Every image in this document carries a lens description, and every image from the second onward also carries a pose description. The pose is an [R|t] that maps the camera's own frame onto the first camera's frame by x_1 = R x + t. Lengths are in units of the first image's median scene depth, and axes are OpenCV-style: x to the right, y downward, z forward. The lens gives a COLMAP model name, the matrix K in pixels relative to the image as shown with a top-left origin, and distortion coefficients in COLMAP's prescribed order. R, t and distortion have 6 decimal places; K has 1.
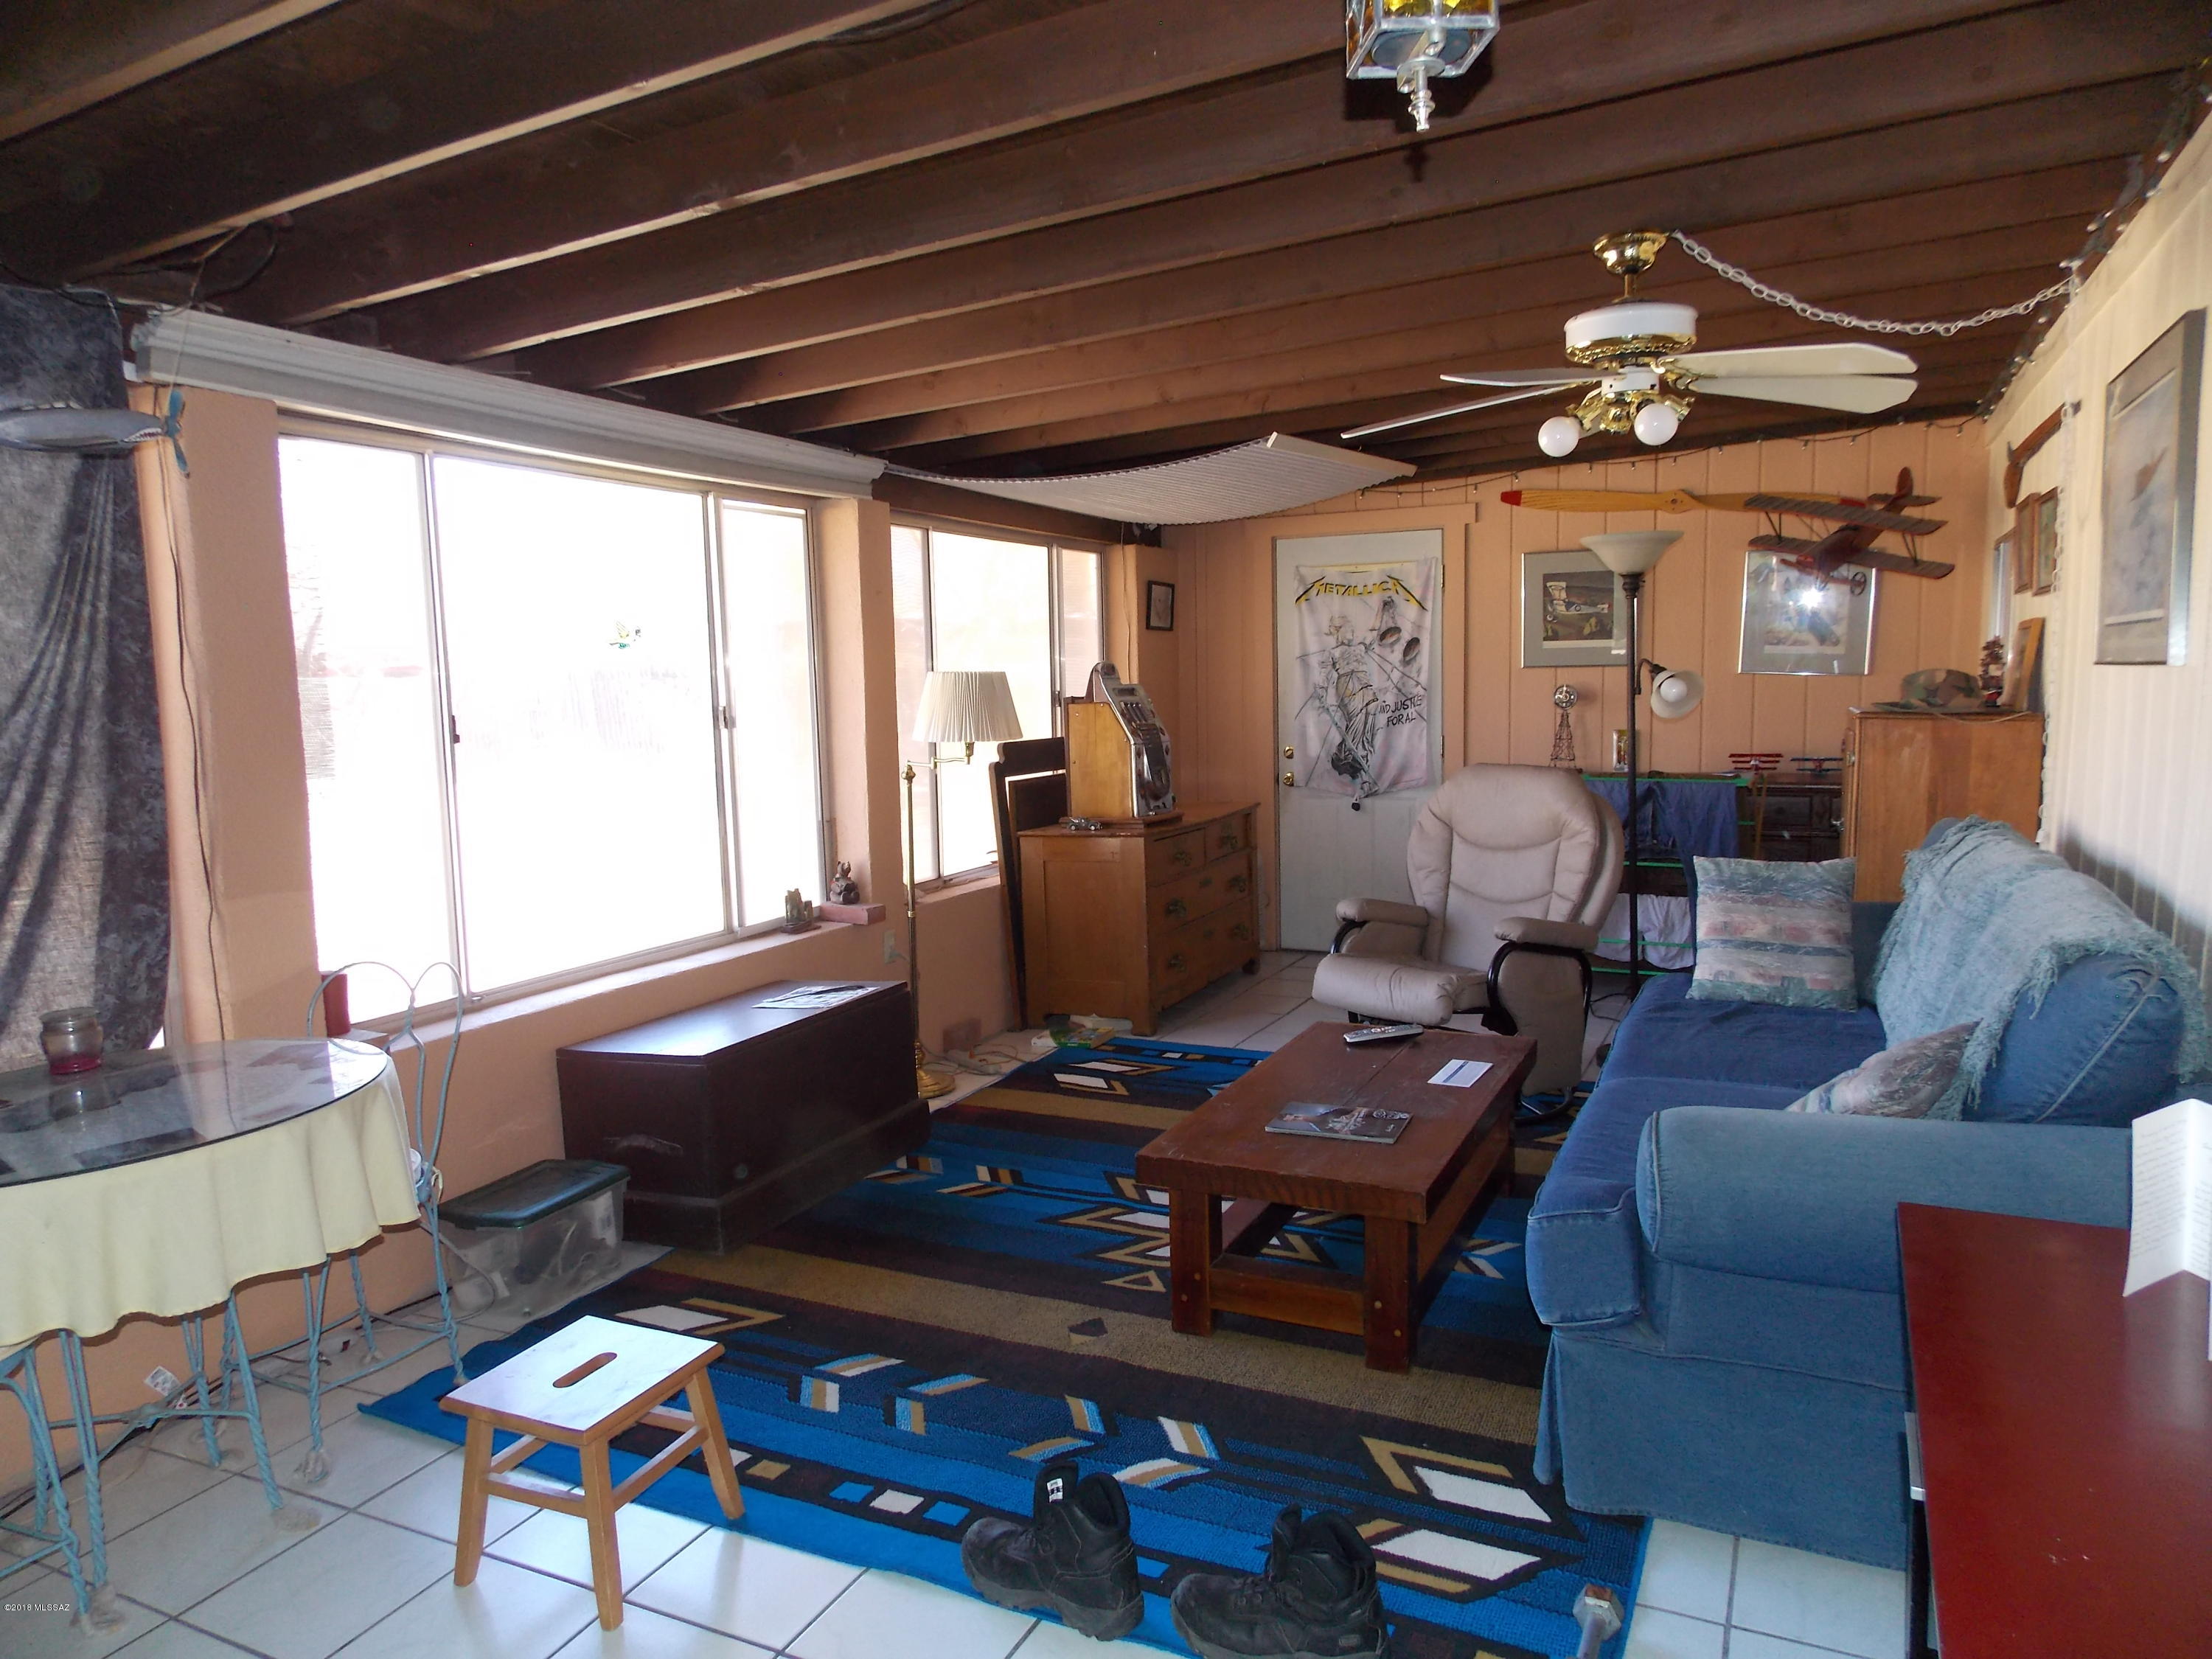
lens RADIAL K [[1470.0, 0, 1108.3], [0, 1470.0, 796.5], [0, 0, 1]] dist [0.008442, 0.002248]
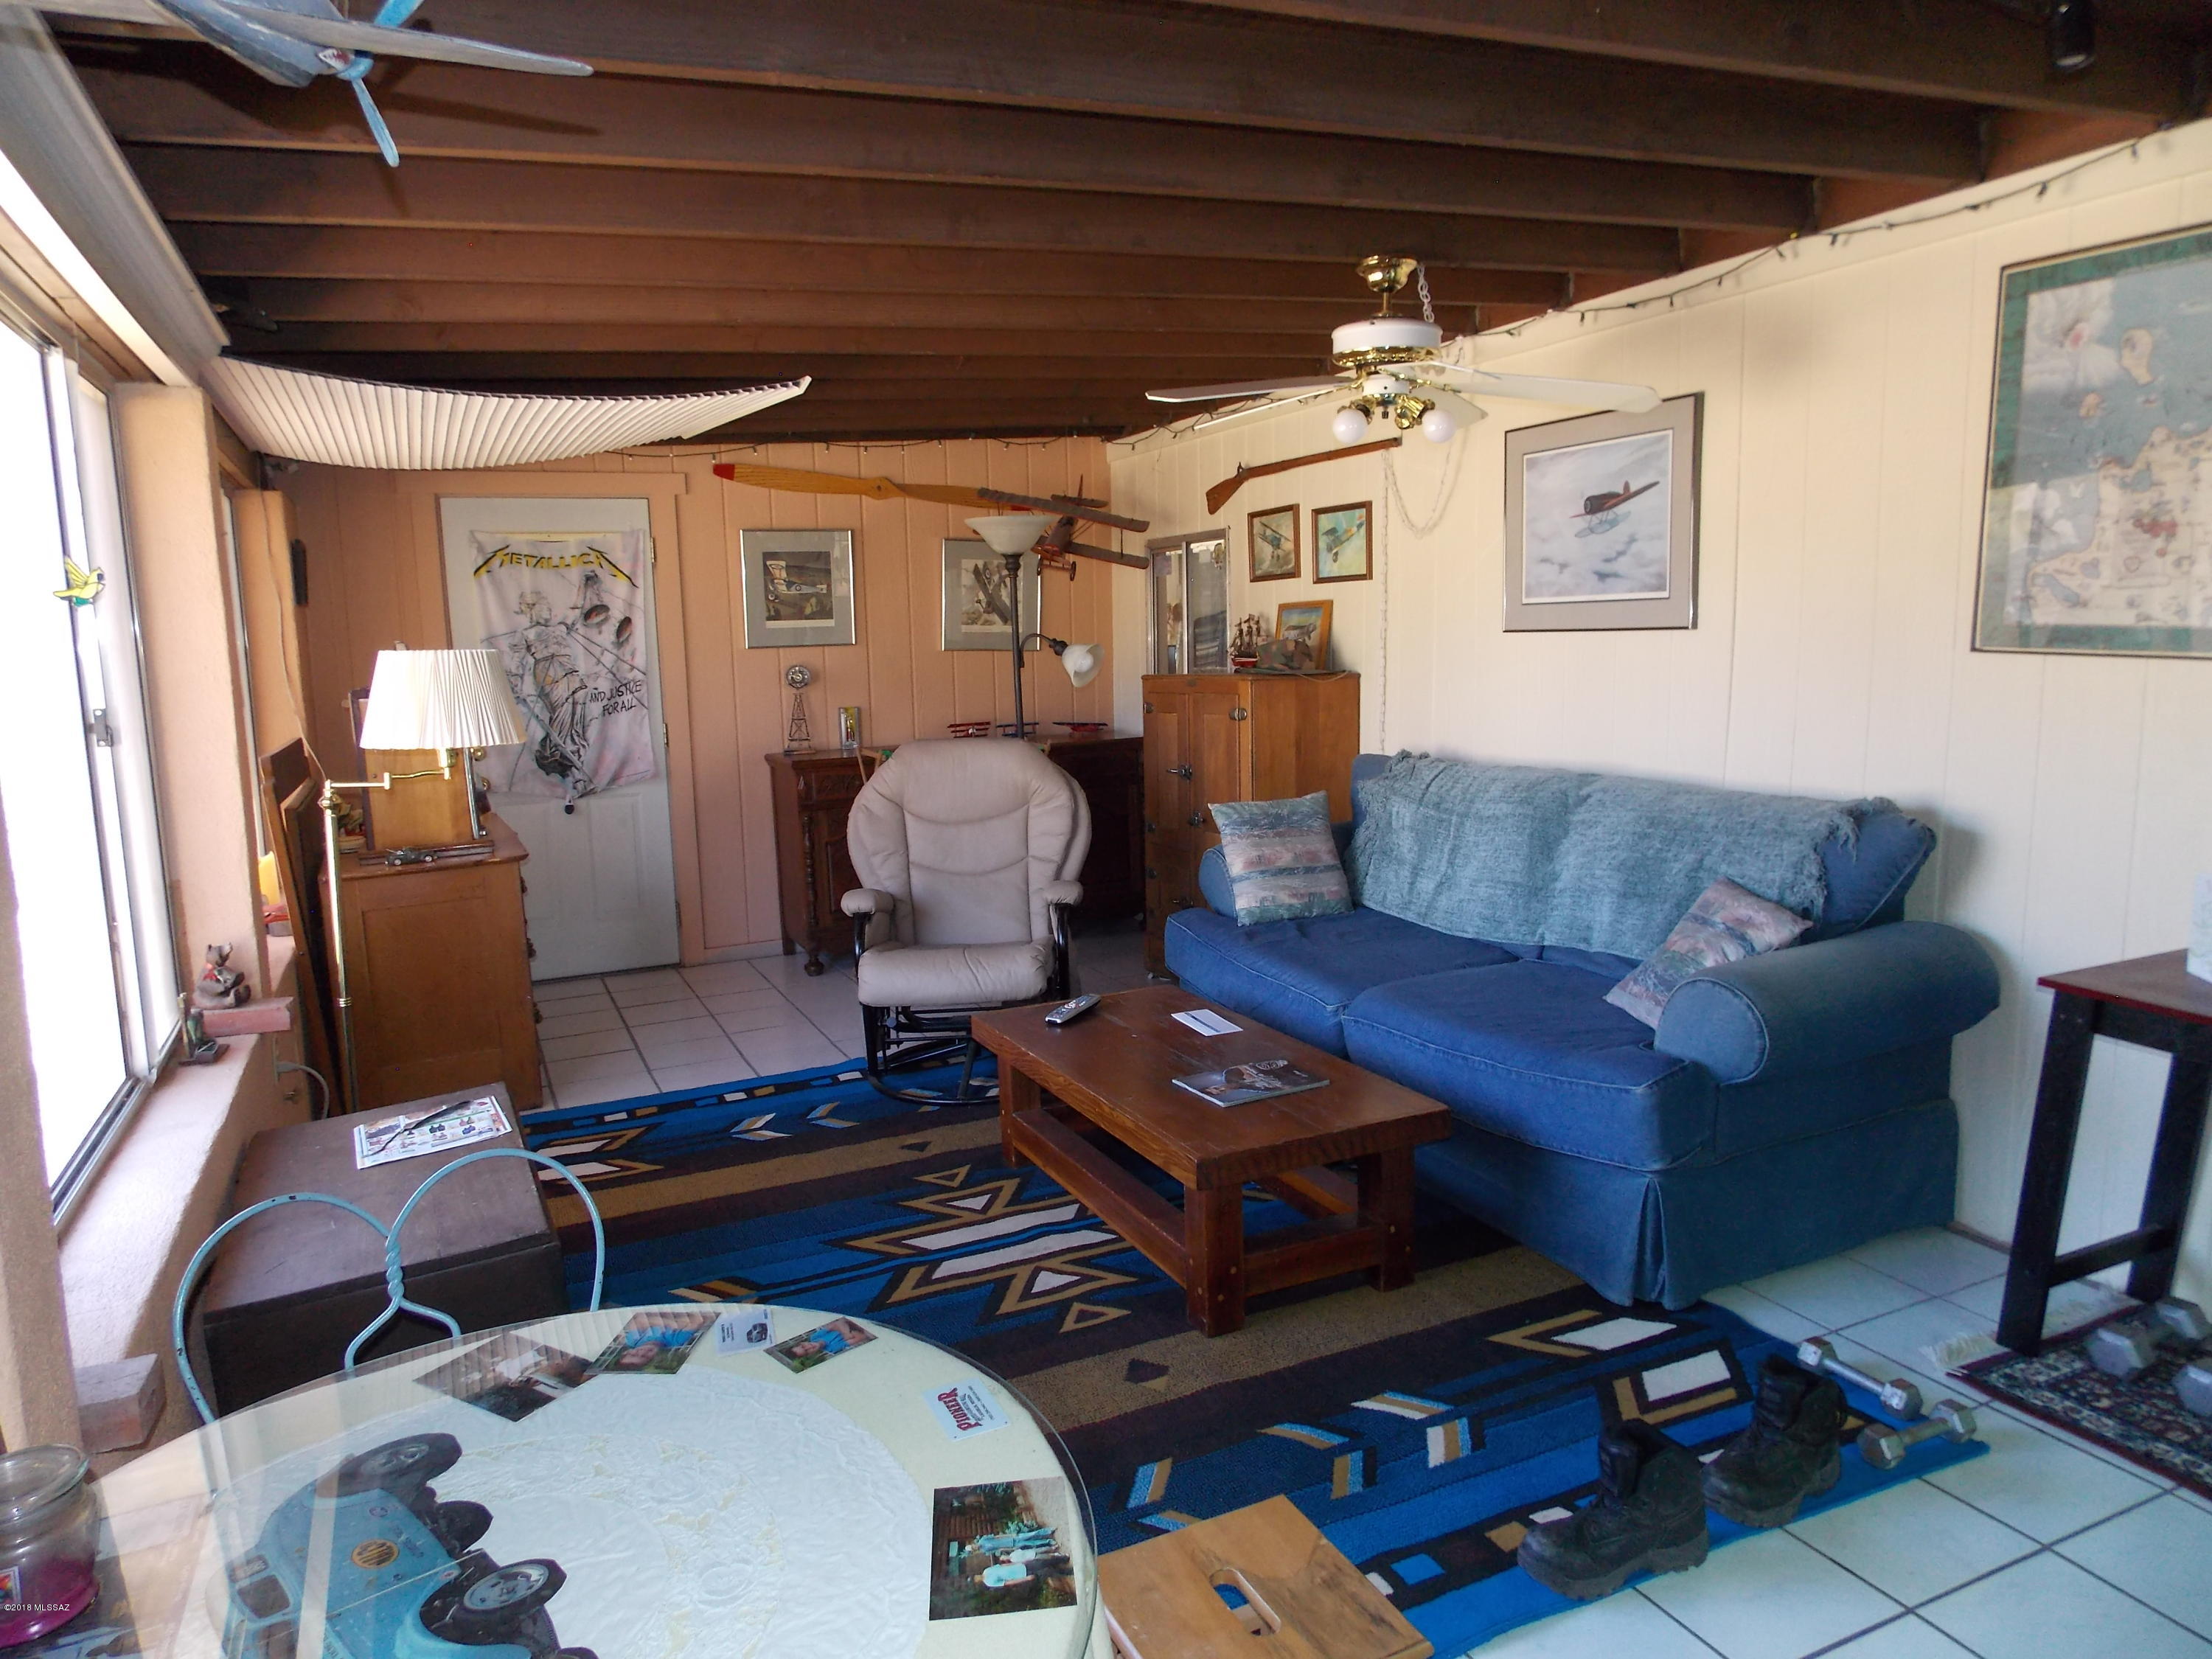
lens RADIAL K [[1470.0, 0, 1108.3], [0, 1470.0, 796.5], [0, 0, 1]] dist [0.008442, 0.002248]
pose [[0.635580, -0.087245, 0.767090, -0.337679], [0.083662, 0.995526, 0.043907, -0.013901], [-0.767489, 0.036270, 0.640036, 0.213137]]
